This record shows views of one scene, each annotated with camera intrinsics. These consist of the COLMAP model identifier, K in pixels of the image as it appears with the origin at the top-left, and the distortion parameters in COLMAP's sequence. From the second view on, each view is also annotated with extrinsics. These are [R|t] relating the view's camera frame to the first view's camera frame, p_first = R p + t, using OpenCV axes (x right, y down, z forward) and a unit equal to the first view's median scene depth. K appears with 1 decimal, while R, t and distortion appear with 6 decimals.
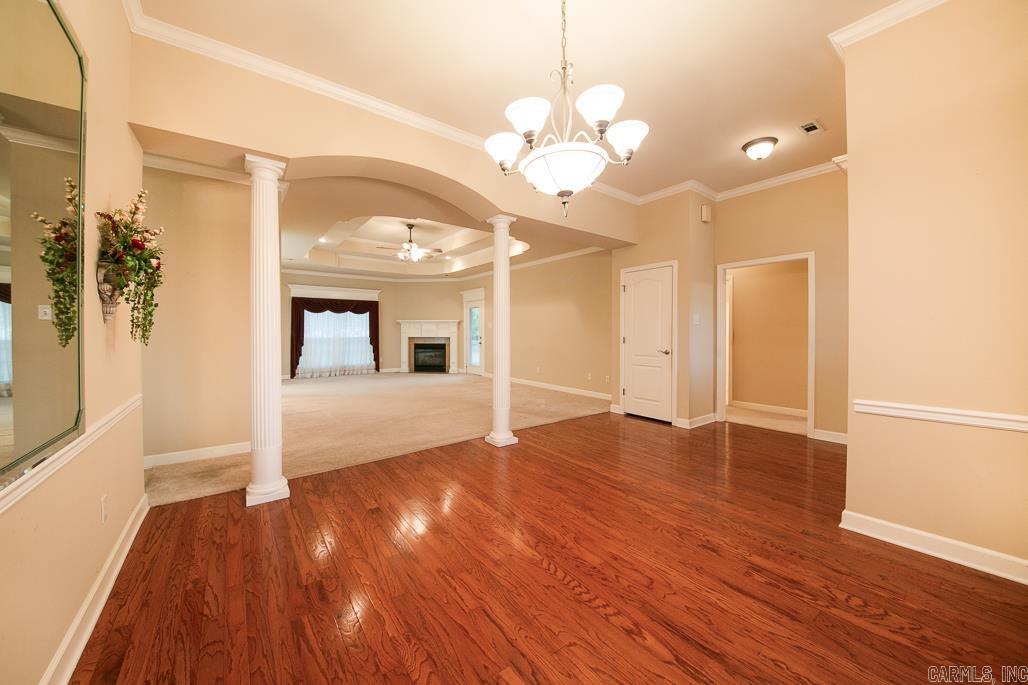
lens RADIAL K [[360.7, 0, 514.0], [0, 360.7, 338.5], [0, 0, 1]] dist [0.000056, 0.000025]
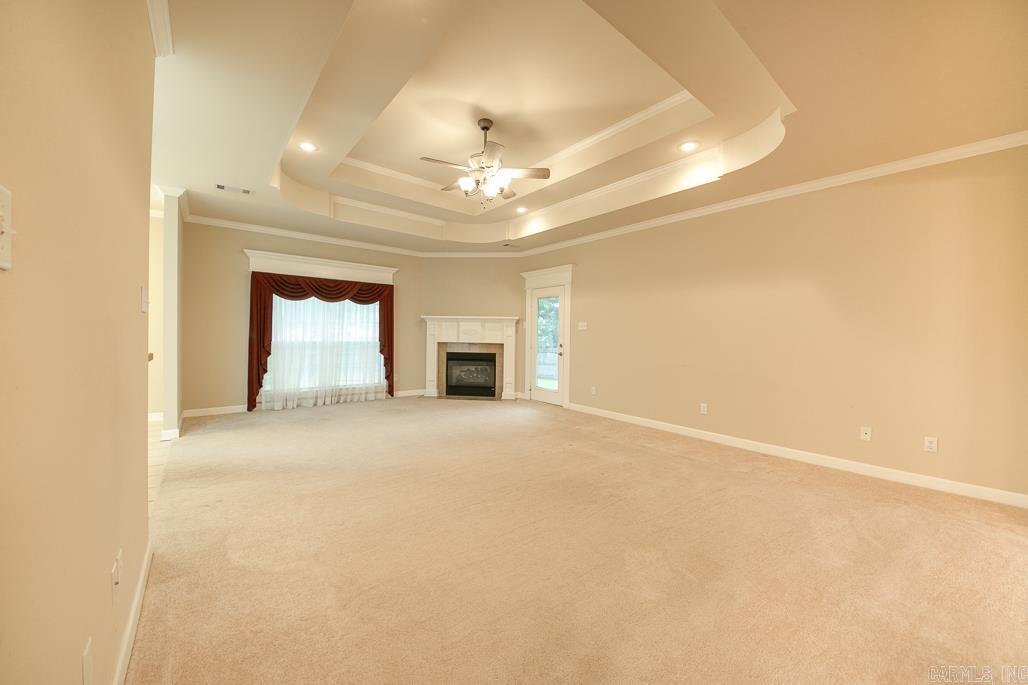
lens RADIAL K [[375.7, 0, 514.0], [0, 375.7, 342.5], [0, 0, 1]] dist [-0.000459, -0.000031]
pose [[0.999487, 0.014121, 0.028746, -0.184894], [-0.014205, 0.999895, 0.002716, -0.007470], [-0.028704, -0.003123, 0.999583, 0.339530]]
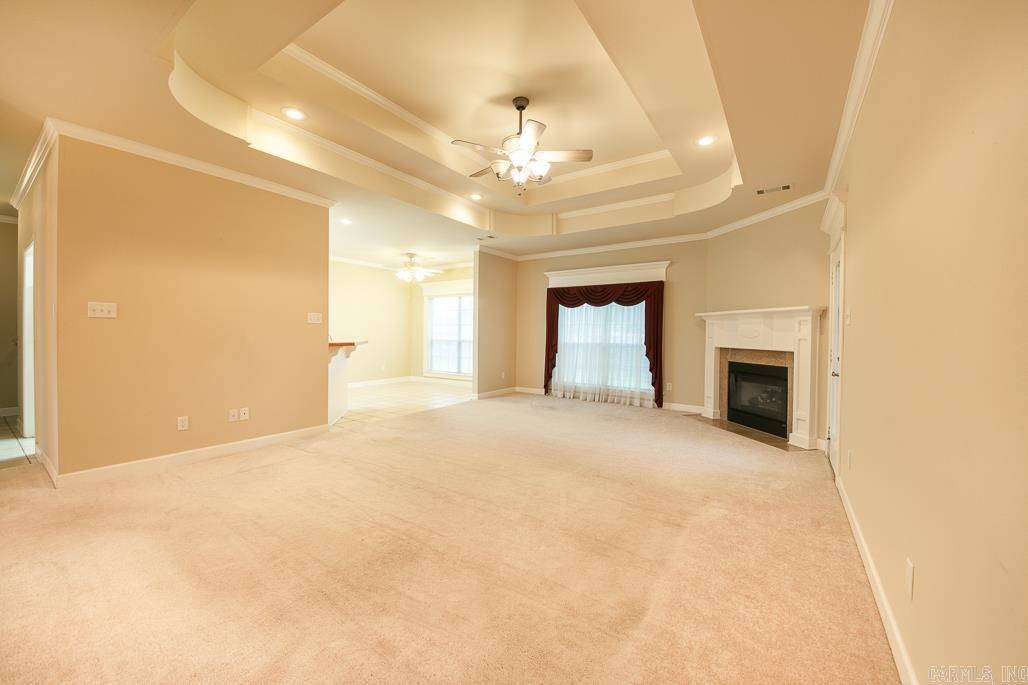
lens RADIAL K [[393.4, 0, 514.0], [0, 393.4, 342.5], [0, 0, 1]] dist [0.000541, -0.000001]
pose [[0.294851, 0.025205, -0.955211, 0.141446], [-0.033240, 0.999318, 0.016108, -0.010318], [0.954965, 0.027002, 0.295488, 0.609838]]
